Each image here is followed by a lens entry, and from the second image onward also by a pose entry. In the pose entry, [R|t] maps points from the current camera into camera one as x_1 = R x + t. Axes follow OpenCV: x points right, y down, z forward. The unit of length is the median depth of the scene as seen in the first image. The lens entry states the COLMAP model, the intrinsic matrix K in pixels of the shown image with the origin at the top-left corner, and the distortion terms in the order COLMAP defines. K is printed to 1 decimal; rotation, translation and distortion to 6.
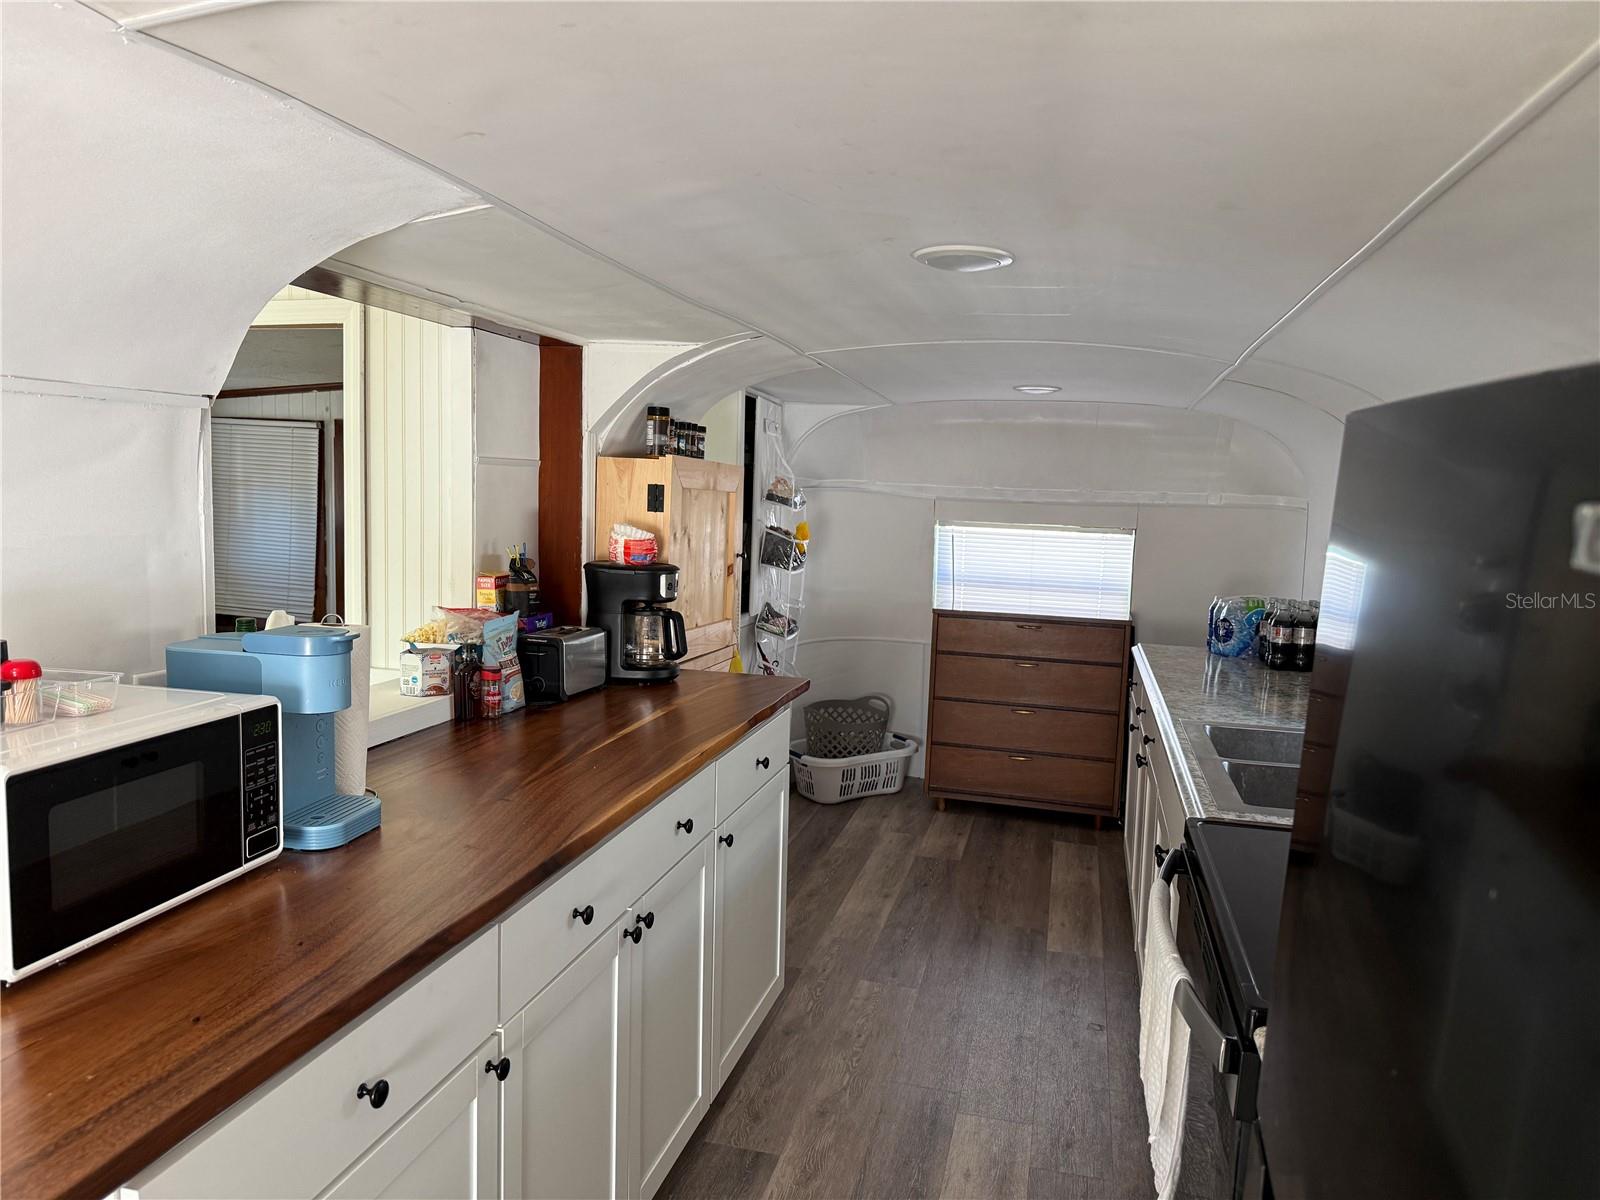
lens RADIAL K [[1103.8, 0, 798.4], [0, 1103.8, 611.2], [0, 0, 1]] dist [0.181294, -0.357059]
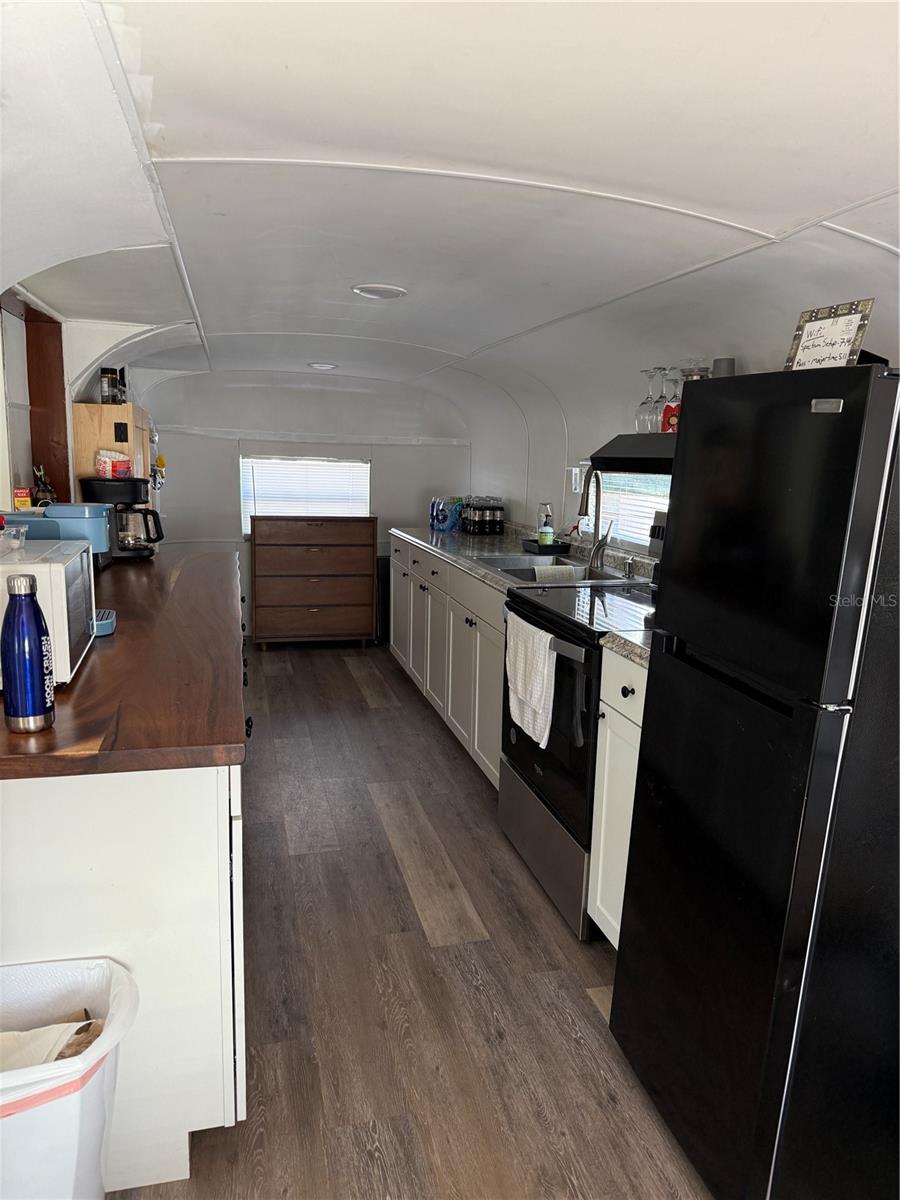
lens RADIAL K [[827.9, 0, 450.0], [0, 827.9, 600.0], [0, 0, 1]] dist [0.181294, -0.357059]
pose [[0.881271, -0.094147, 0.463139, -0.220535], [0.058250, 0.994123, 0.091245, 0.030475], [-0.469007, -0.053434, 0.881576, -0.140924]]
